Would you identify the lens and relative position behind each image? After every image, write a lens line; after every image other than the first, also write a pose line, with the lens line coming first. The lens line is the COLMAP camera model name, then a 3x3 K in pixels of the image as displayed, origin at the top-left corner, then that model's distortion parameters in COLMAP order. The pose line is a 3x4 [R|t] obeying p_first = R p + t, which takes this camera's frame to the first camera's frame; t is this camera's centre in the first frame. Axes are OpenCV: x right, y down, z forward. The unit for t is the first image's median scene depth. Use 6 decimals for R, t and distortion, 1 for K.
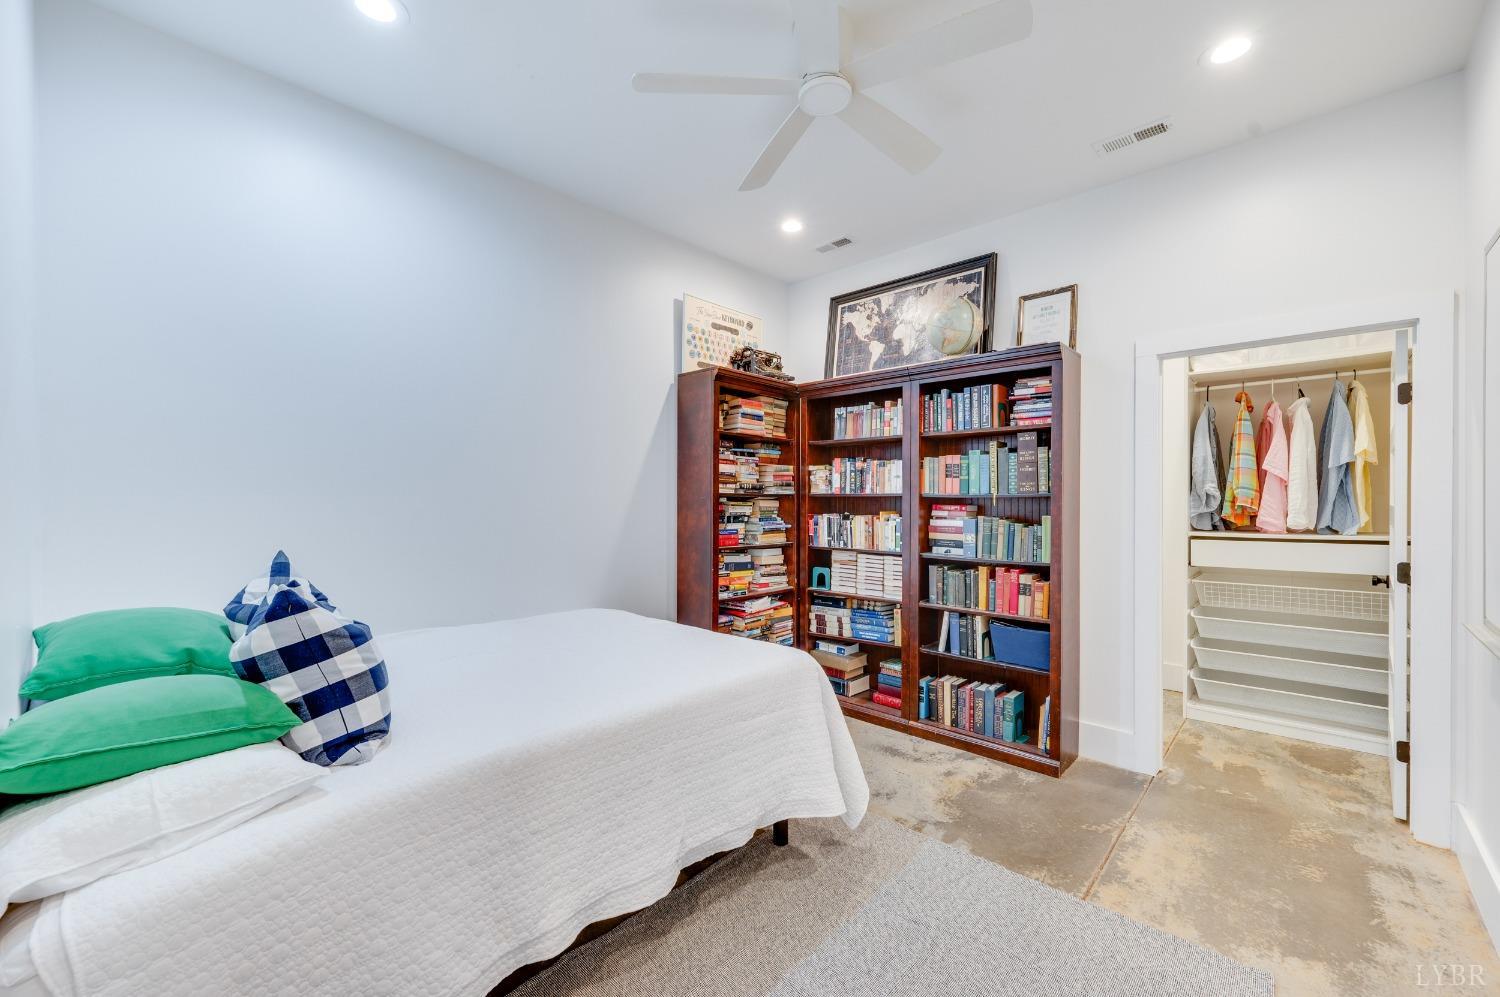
lens RADIAL K [[591.0, 0, 752.0], [0, 591.0, 495.3], [0, 0, 1]] dist [0.001663, 0.000768]
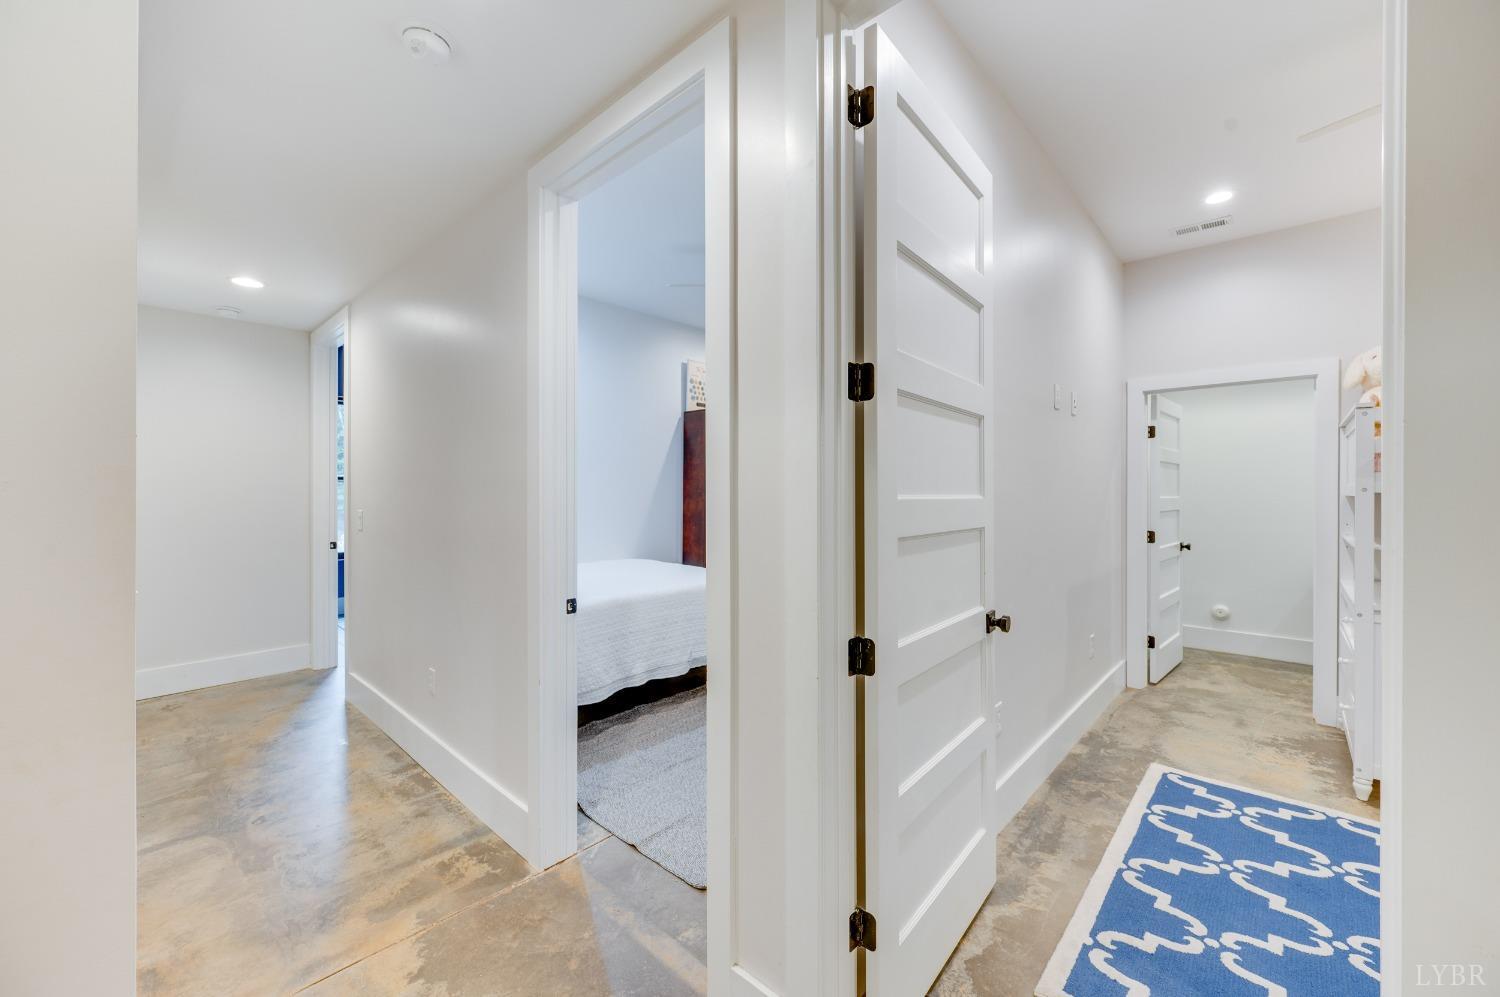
lens RADIAL K [[591.0, 0, 752.0], [0, 591.0, 495.3], [0, 0, 1]] dist [0.001663, 0.000768]
pose [[0.999964, 0.002883, 0.007988, 0.042681], [-0.003044, 0.999790, 0.020278, -0.015533], [-0.007928, -0.020301, 0.999762, -0.564486]]
